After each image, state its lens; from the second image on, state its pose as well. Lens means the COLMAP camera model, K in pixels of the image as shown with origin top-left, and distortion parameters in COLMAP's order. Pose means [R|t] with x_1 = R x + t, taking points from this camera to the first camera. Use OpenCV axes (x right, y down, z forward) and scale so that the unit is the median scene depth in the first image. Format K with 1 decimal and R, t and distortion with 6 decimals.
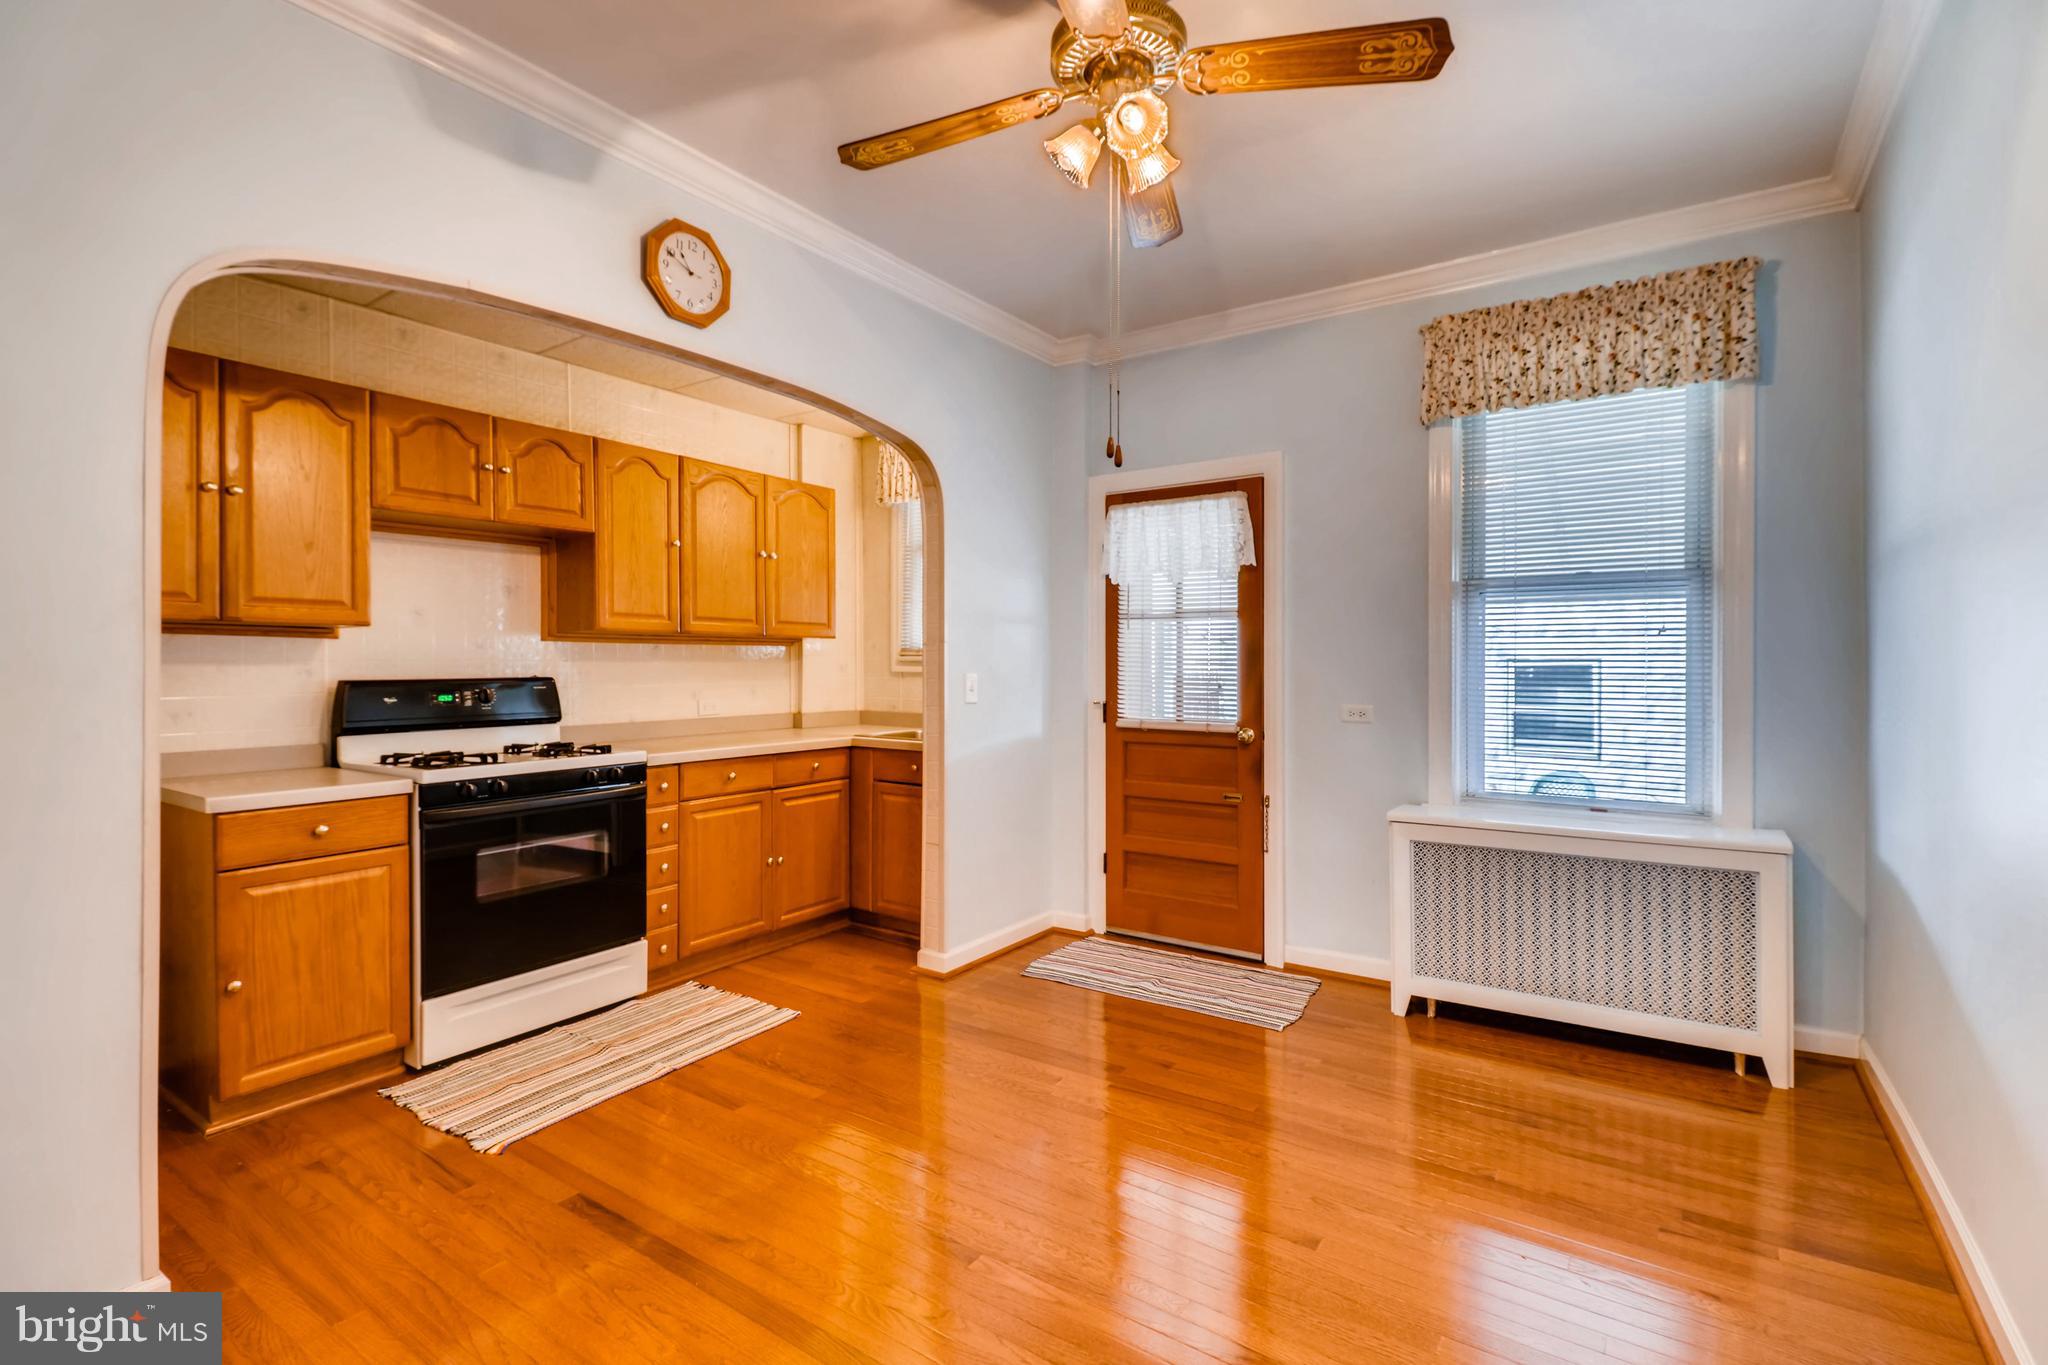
lens RADIAL K [[941.2, 0, 1026.5], [0, 941.2, 666.3], [0, 0, 1]] dist [0.017270, -0.010813]
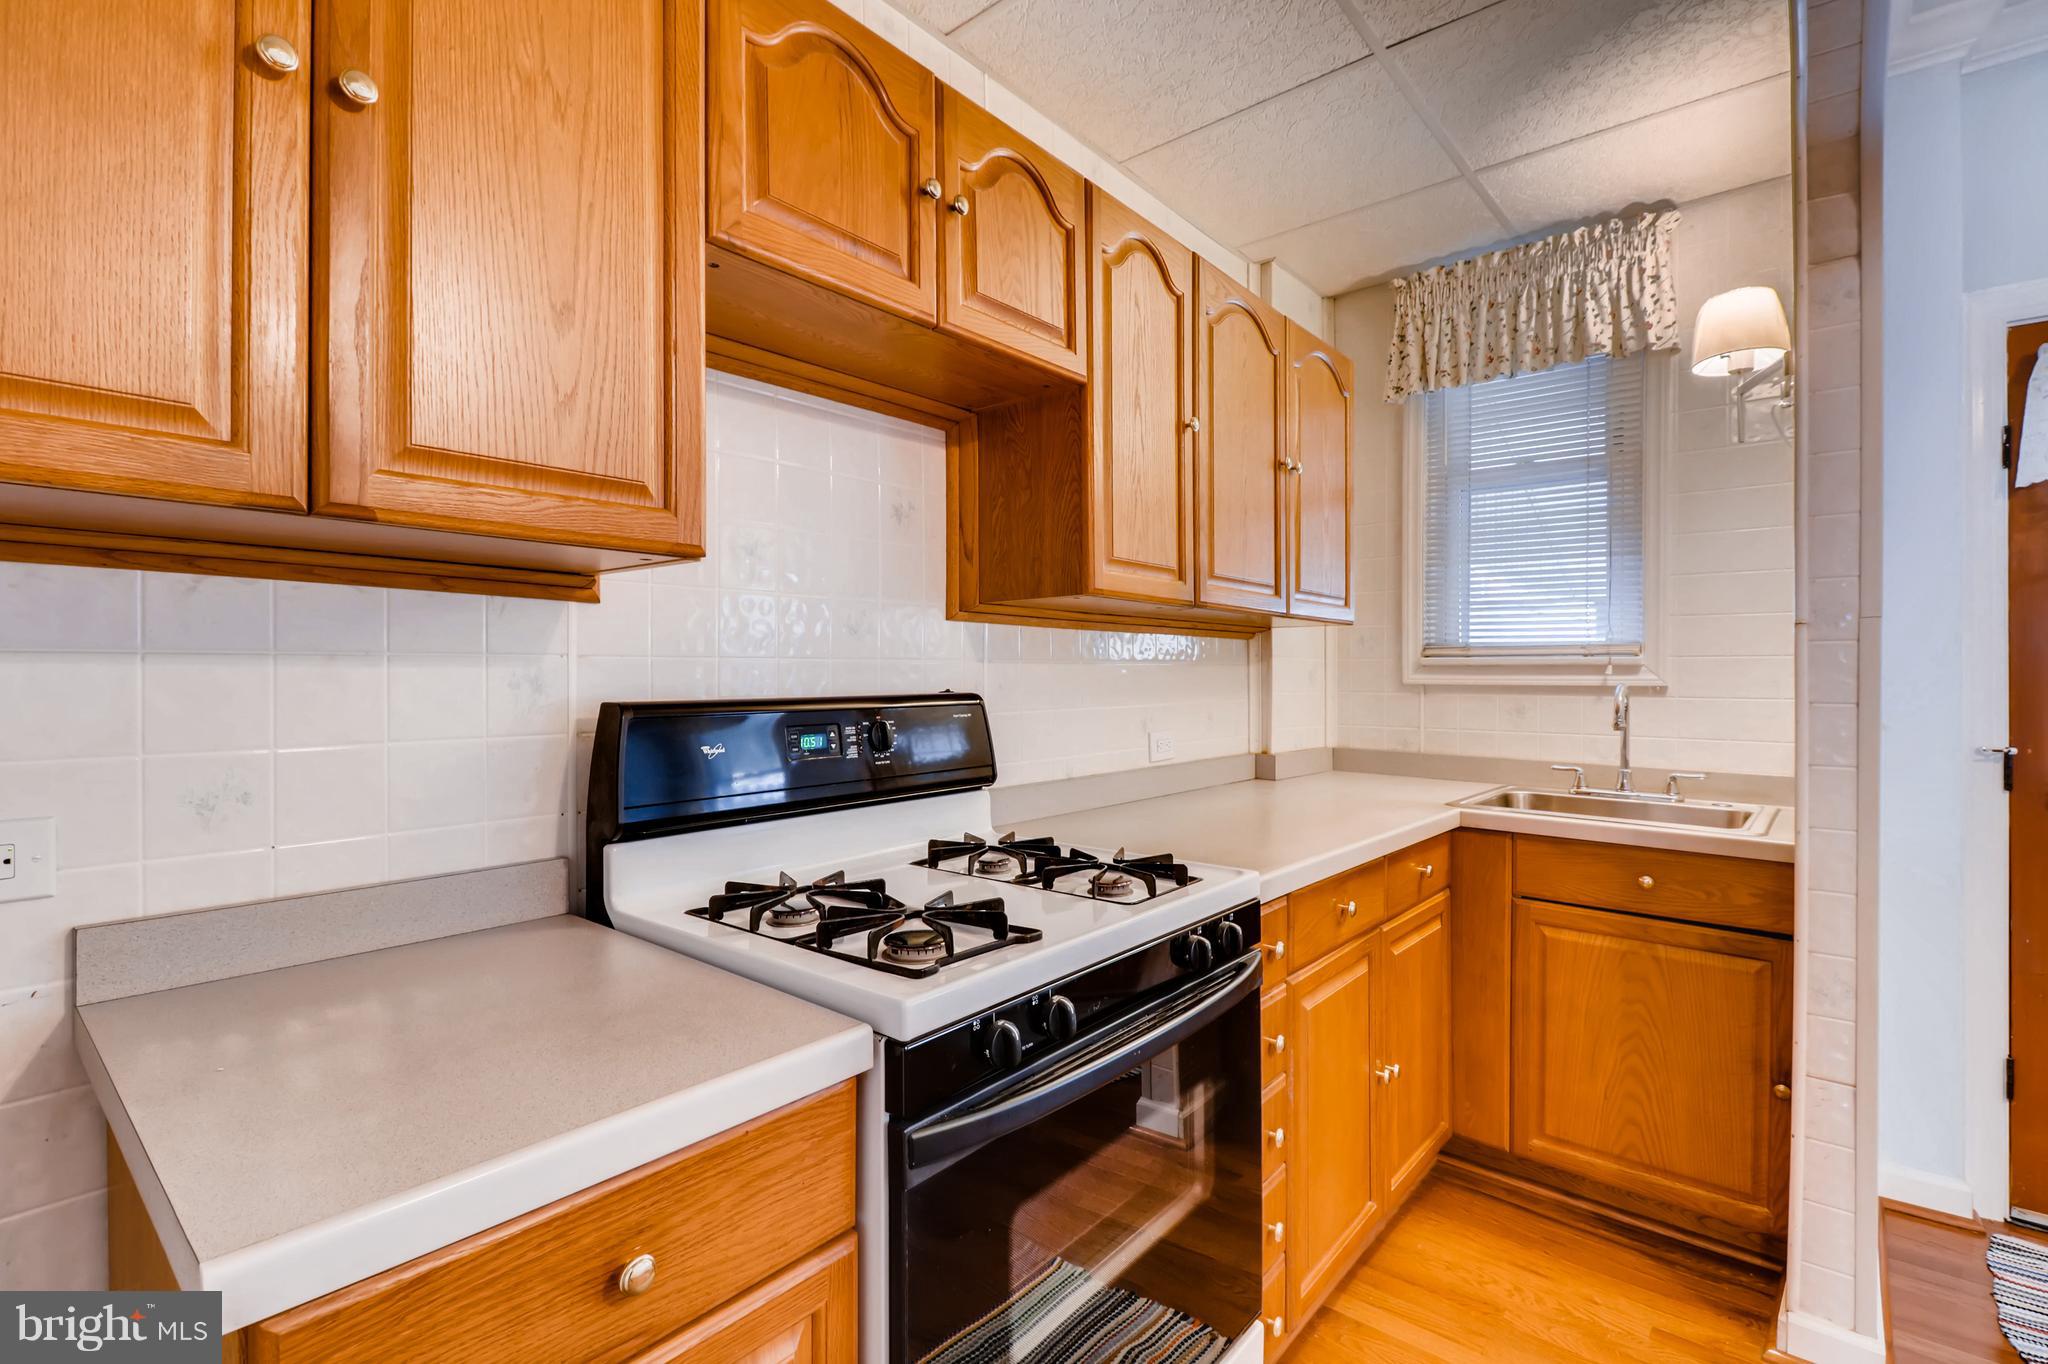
lens RADIAL K [[941.2, 0, 1022.5], [0, 941.2, 670.2], [0, 0, 1]] dist [0.017270, -0.010813]
pose [[0.993768, 0.003993, -0.111396, -0.488725], [-0.004460, 0.999982, -0.003943, 0.001533], [0.111378, 0.004415, 0.993768, 0.600394]]
